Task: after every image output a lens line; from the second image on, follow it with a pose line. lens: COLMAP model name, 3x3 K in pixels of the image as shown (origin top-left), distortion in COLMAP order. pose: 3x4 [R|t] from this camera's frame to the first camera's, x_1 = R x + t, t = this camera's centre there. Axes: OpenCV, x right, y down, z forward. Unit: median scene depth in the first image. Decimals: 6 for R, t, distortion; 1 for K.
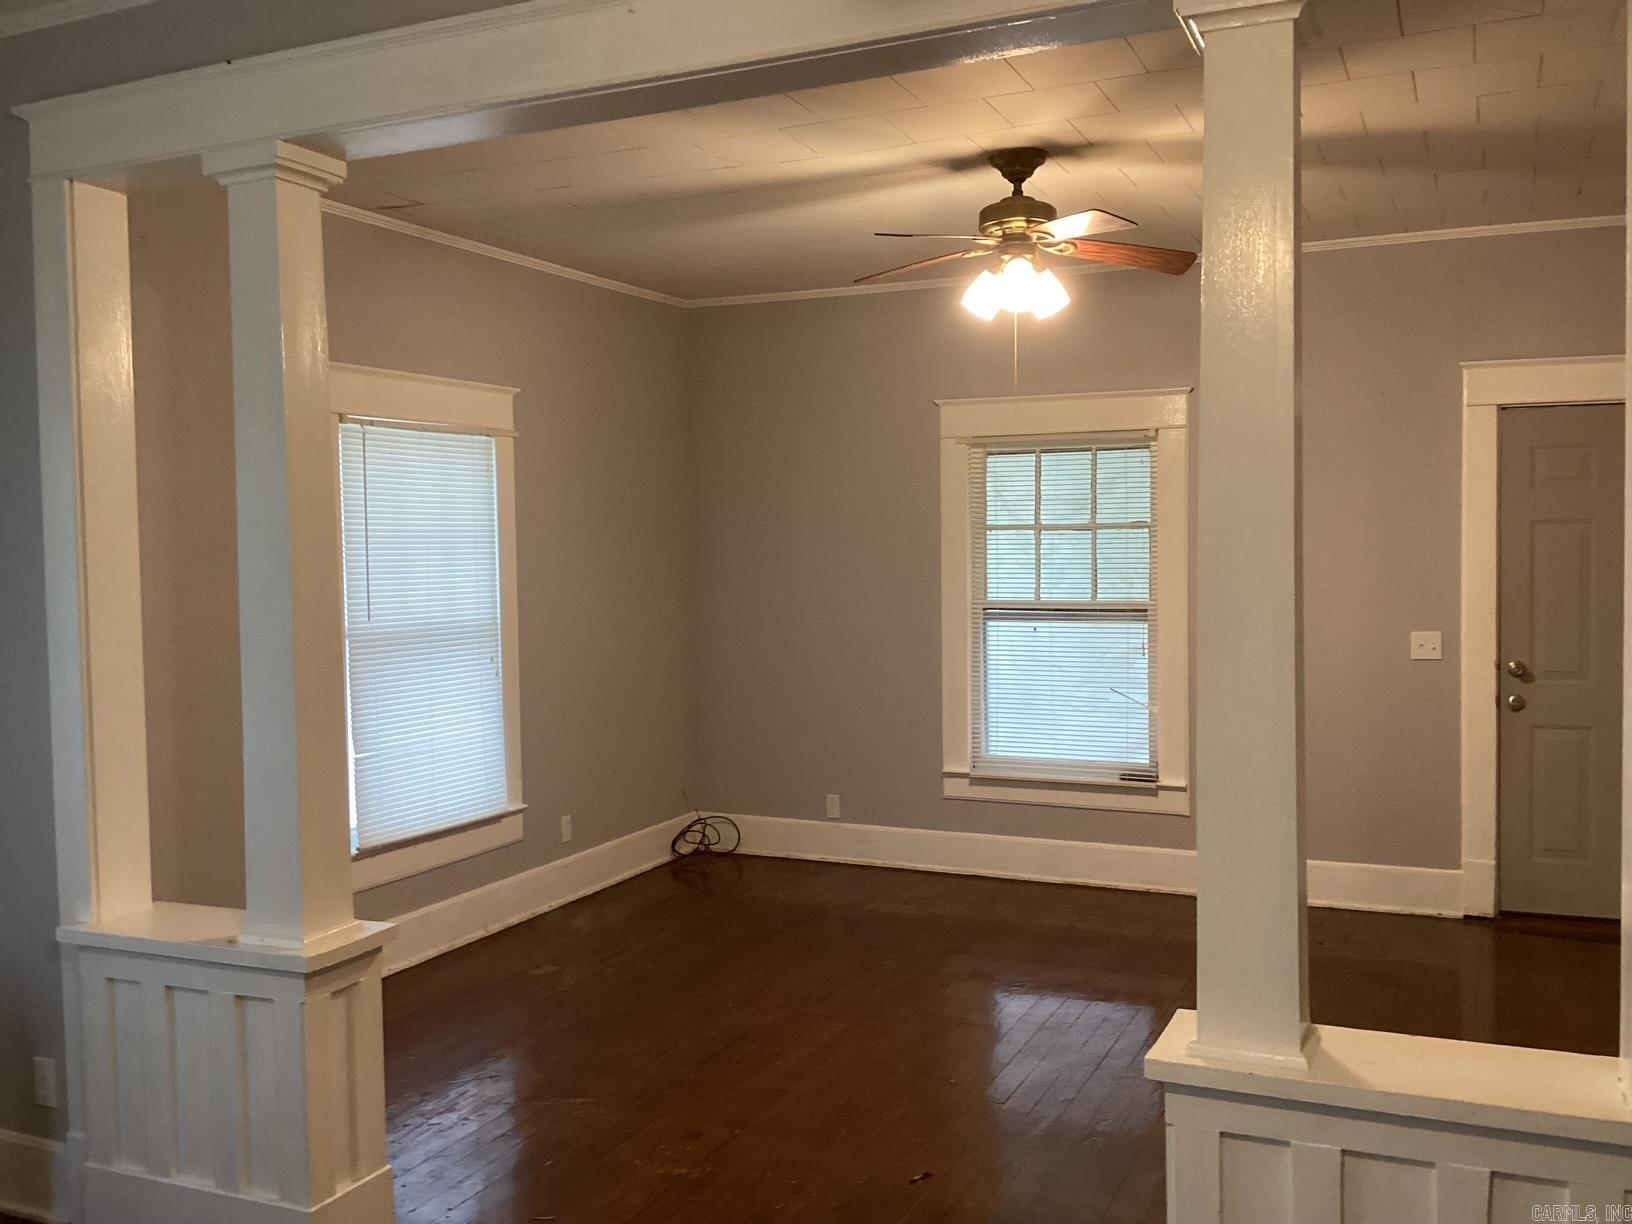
lens RADIAL K [[1492.4, 0, 816.6], [0, 1492.4, 617.2], [0, 0, 1]] dist [0.116621, -0.200516]
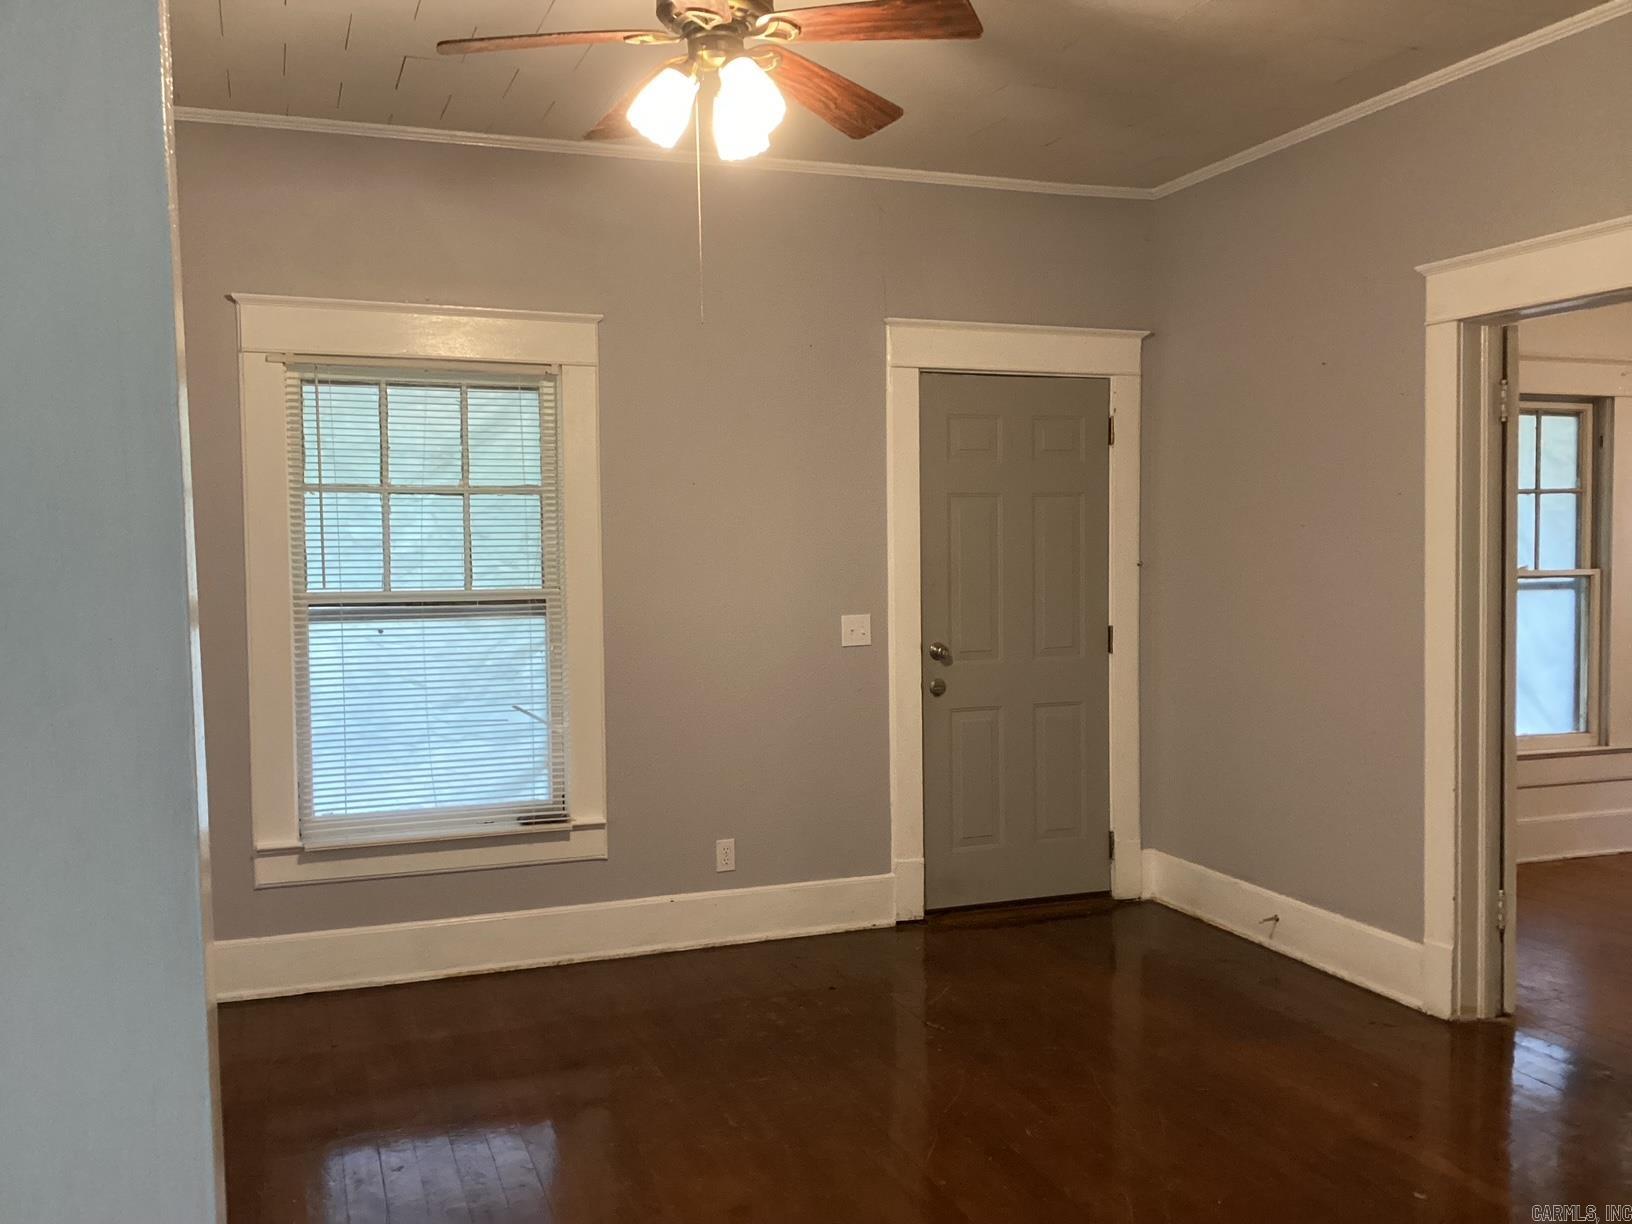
lens RADIAL K [[1479.7, 0, 811.3], [0, 1479.7, 613.4], [0, 0, 1]] dist [0.129865, -0.215683]
pose [[0.712192, -0.031560, 0.701275, -0.217177], [0.033142, 0.999387, 0.011318, -0.002116], [-0.701202, 0.015181, 0.712801, 0.359957]]
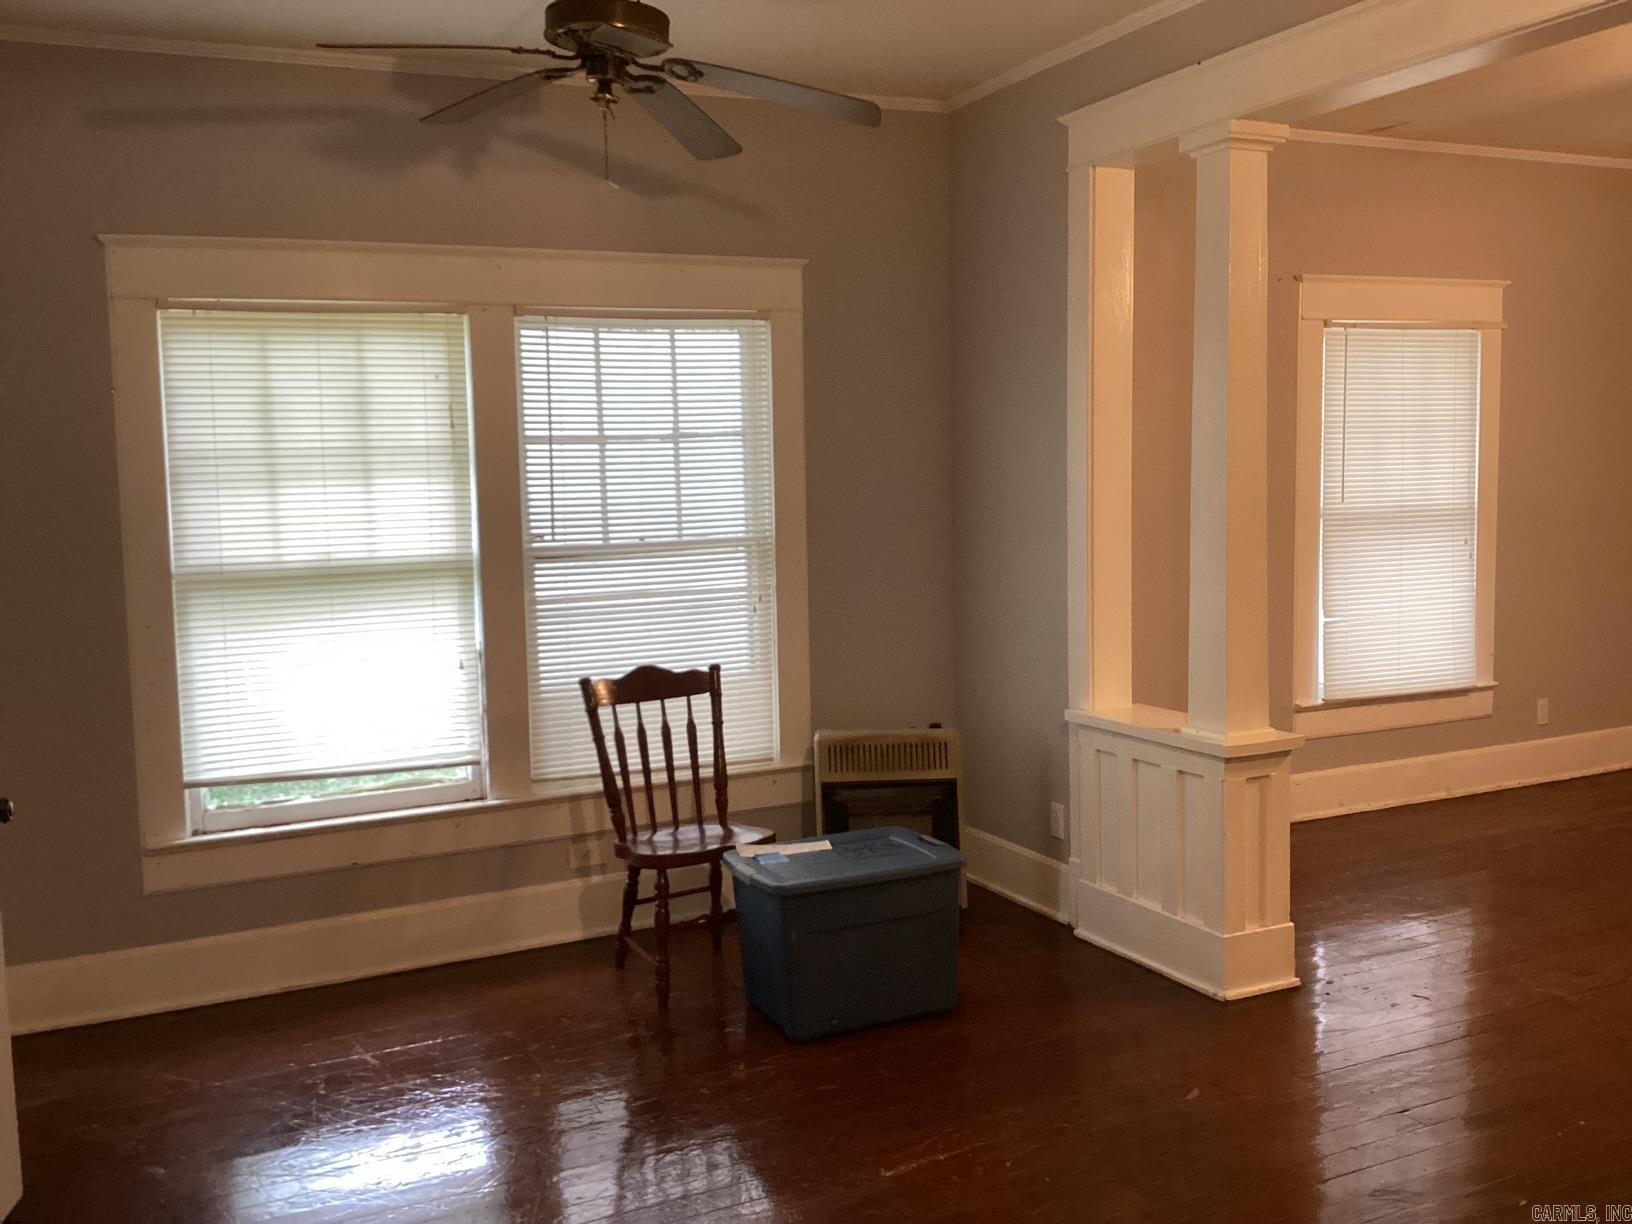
lens RADIAL K [[1492.4, 0, 816.6], [0, 1492.4, 617.2], [0, 0, 1]] dist [0.116621, -0.200516]
pose [[0.775179, 0.063113, -0.628581, 0.129246], [-0.020316, 0.996973, 0.075047, 0.012596], [0.631415, -0.045405, 0.774115, -0.150907]]
